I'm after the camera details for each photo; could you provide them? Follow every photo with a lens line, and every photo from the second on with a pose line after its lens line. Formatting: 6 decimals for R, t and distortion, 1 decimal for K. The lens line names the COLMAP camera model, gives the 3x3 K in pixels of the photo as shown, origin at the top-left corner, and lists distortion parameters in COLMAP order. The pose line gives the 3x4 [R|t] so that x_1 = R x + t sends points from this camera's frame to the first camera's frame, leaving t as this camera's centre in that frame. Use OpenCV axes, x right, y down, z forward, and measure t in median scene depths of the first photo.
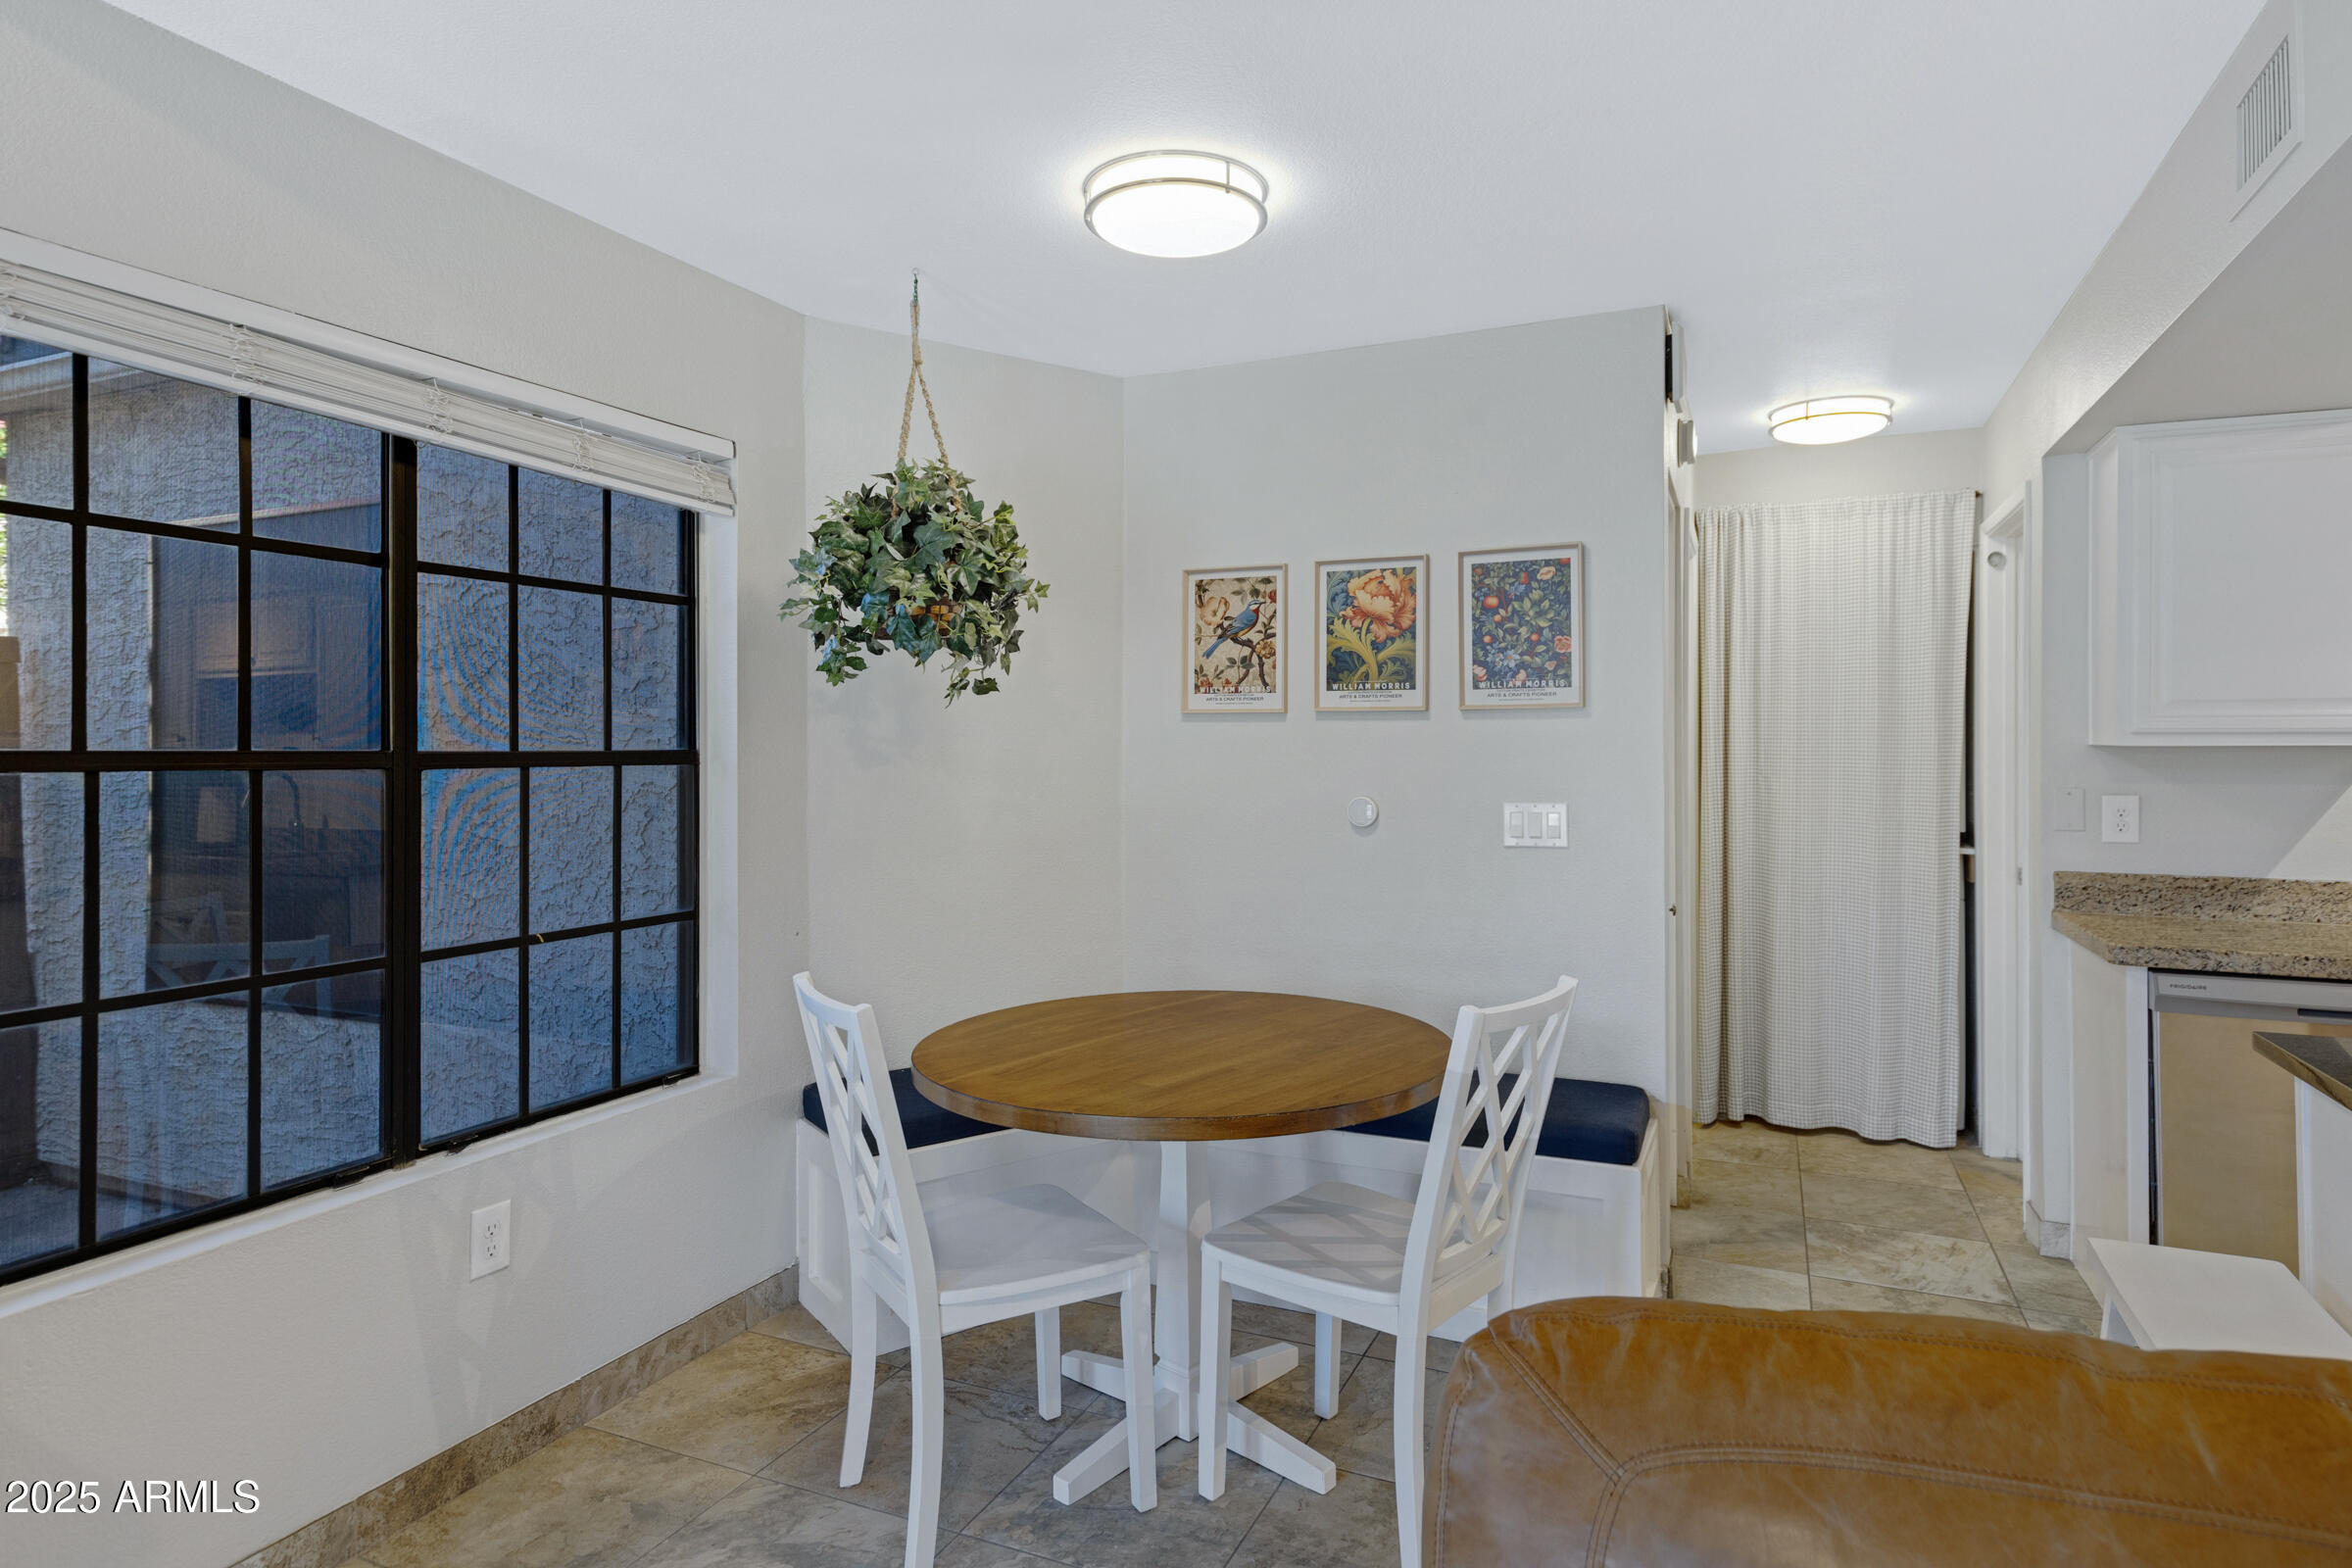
lens RADIAL K [[1285.9, 0, 1178.2], [0, 1285.9, 726.4], [0, 0, 1]] dist [0.014007, -0.001565]
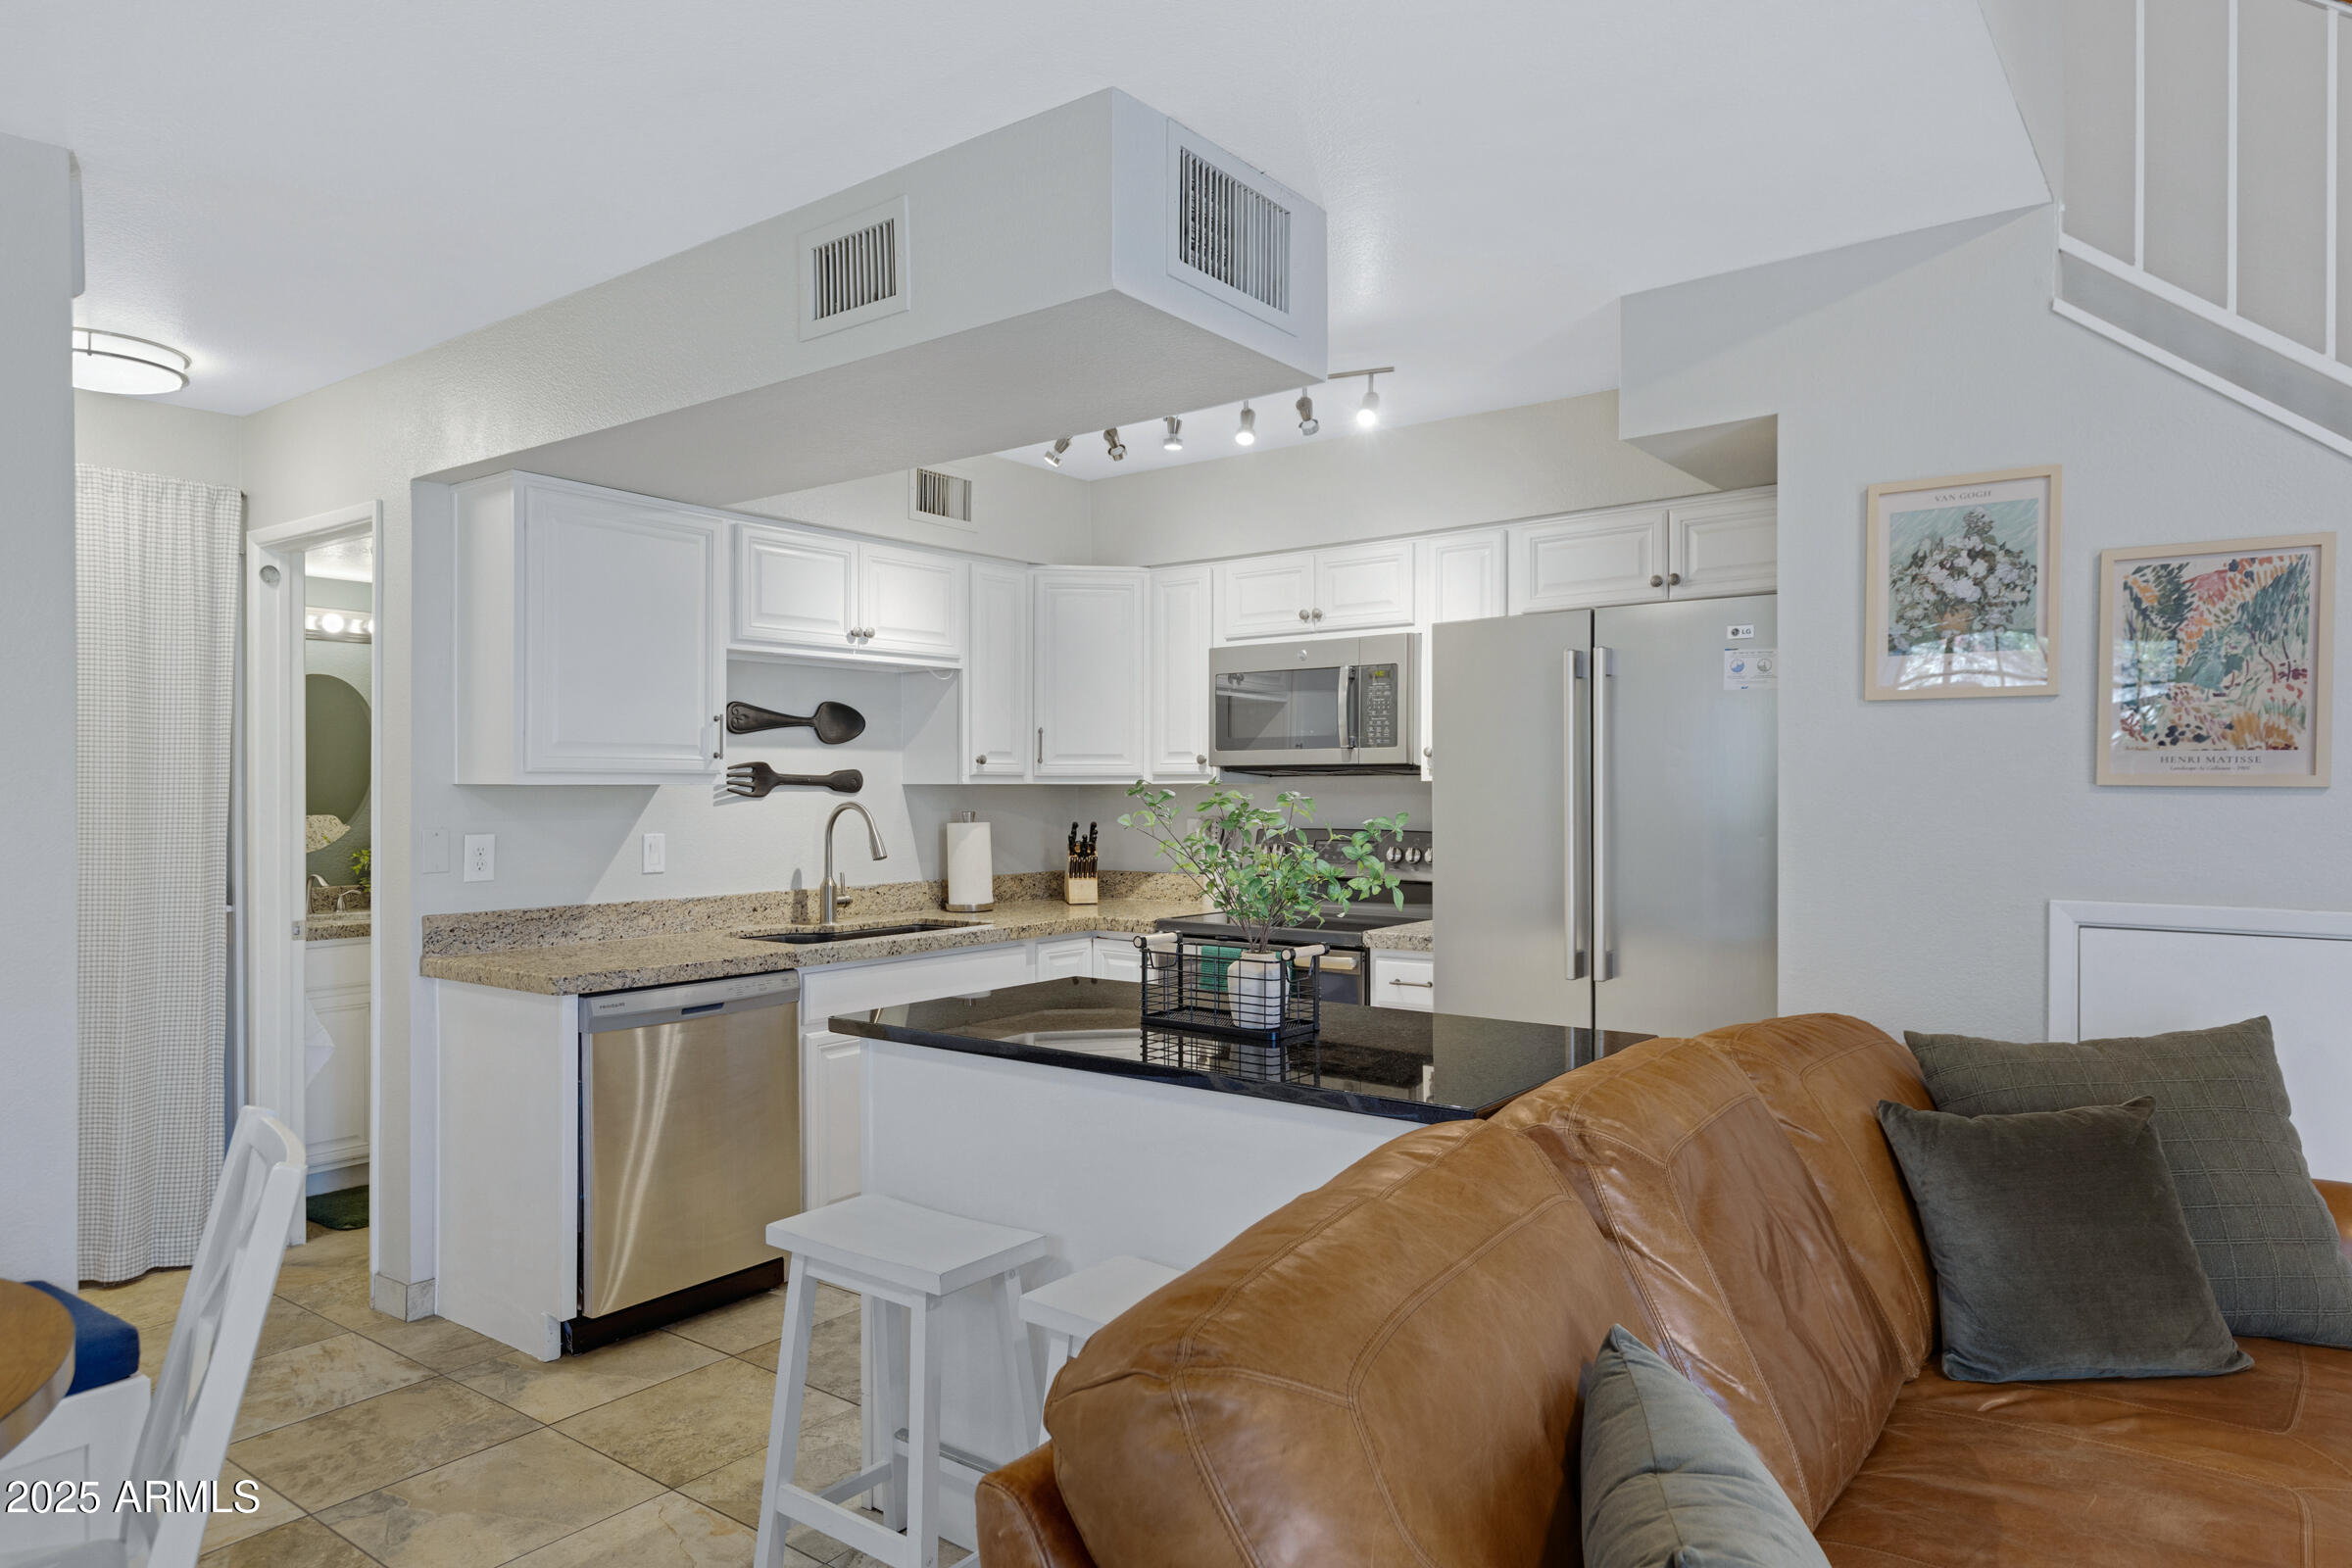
lens RADIAL K [[1435.4, 0, 1185.6], [0, 1435.4, 793.8], [0, 0, 1]] dist [0.016501, -0.001361]
pose [[0.221657, -0.003525, 0.975118, -0.239617], [-0.013418, 0.999888, 0.006665, 0.007116], [-0.975032, -0.014561, 0.221585, 0.218842]]
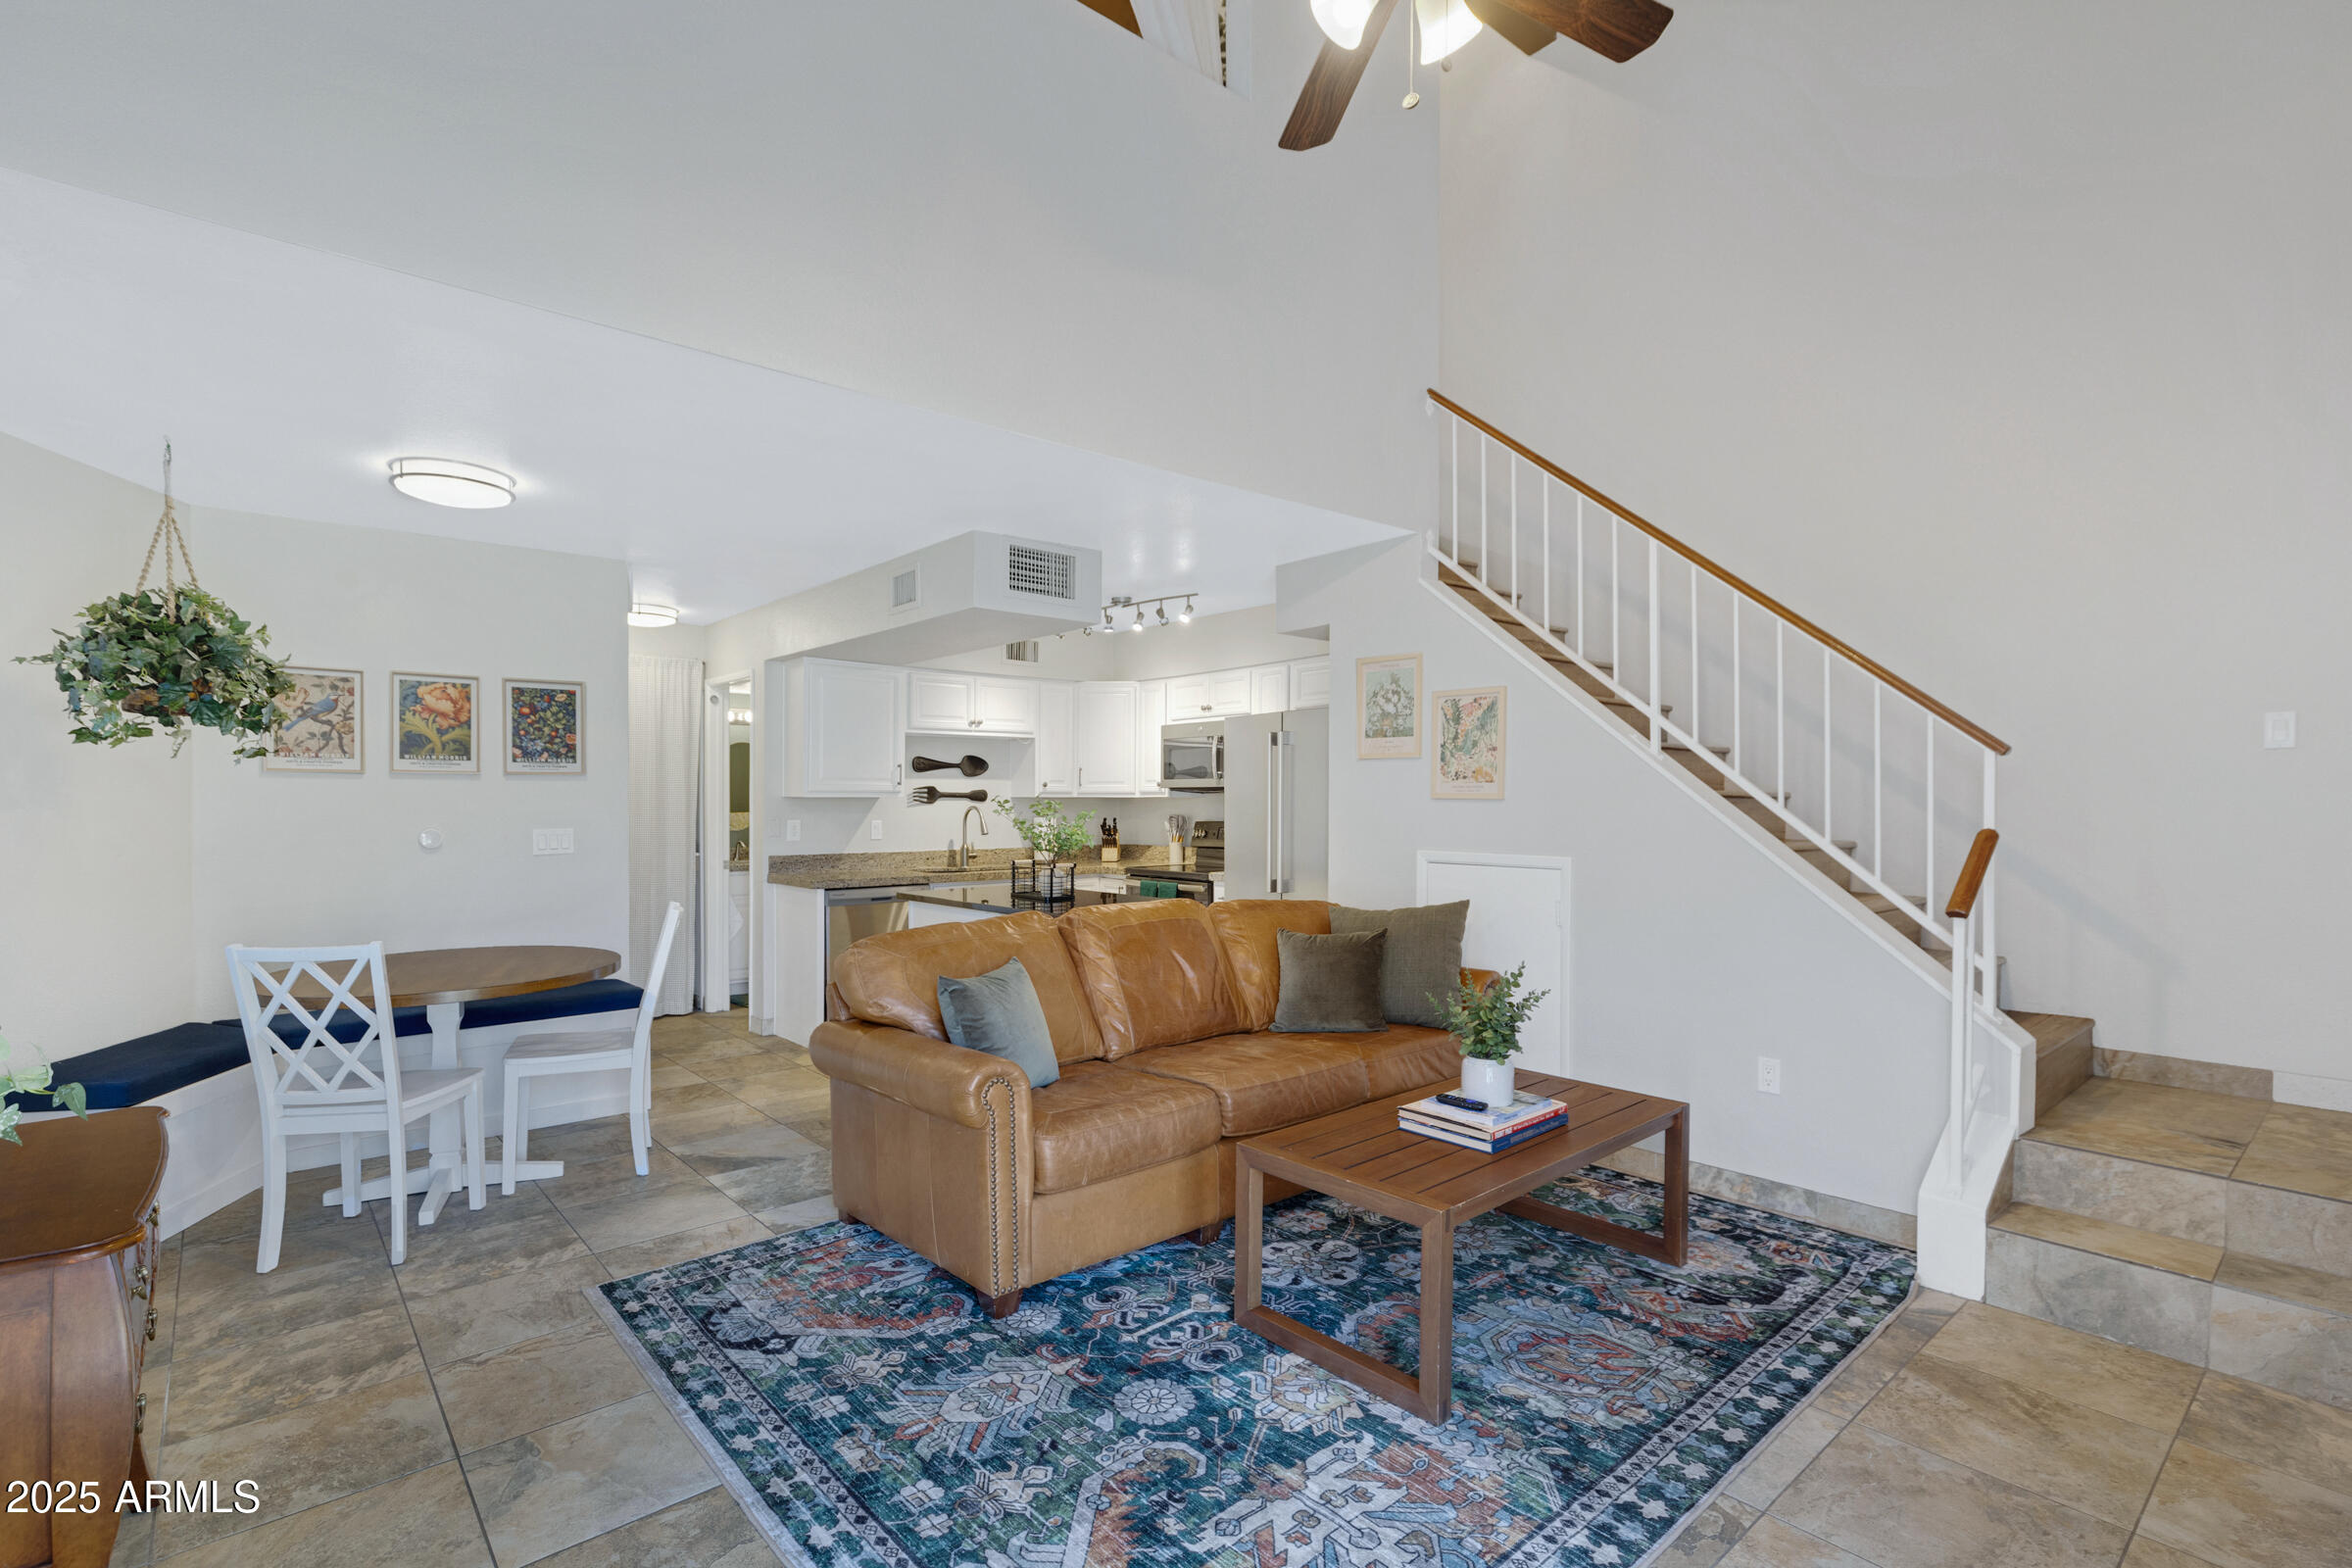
lens RADIAL K [[1104.2, 0, 1183.8], [0, 1104.2, 805.1], [0, 0, 1]] dist [0.010563, 0.000062]
pose [[0.417678, -0.002907, 0.908591, -0.702610], [-0.014411, 0.999848, 0.009824, 0.000423], [-0.908481, -0.017197, 0.417572, -0.386619]]
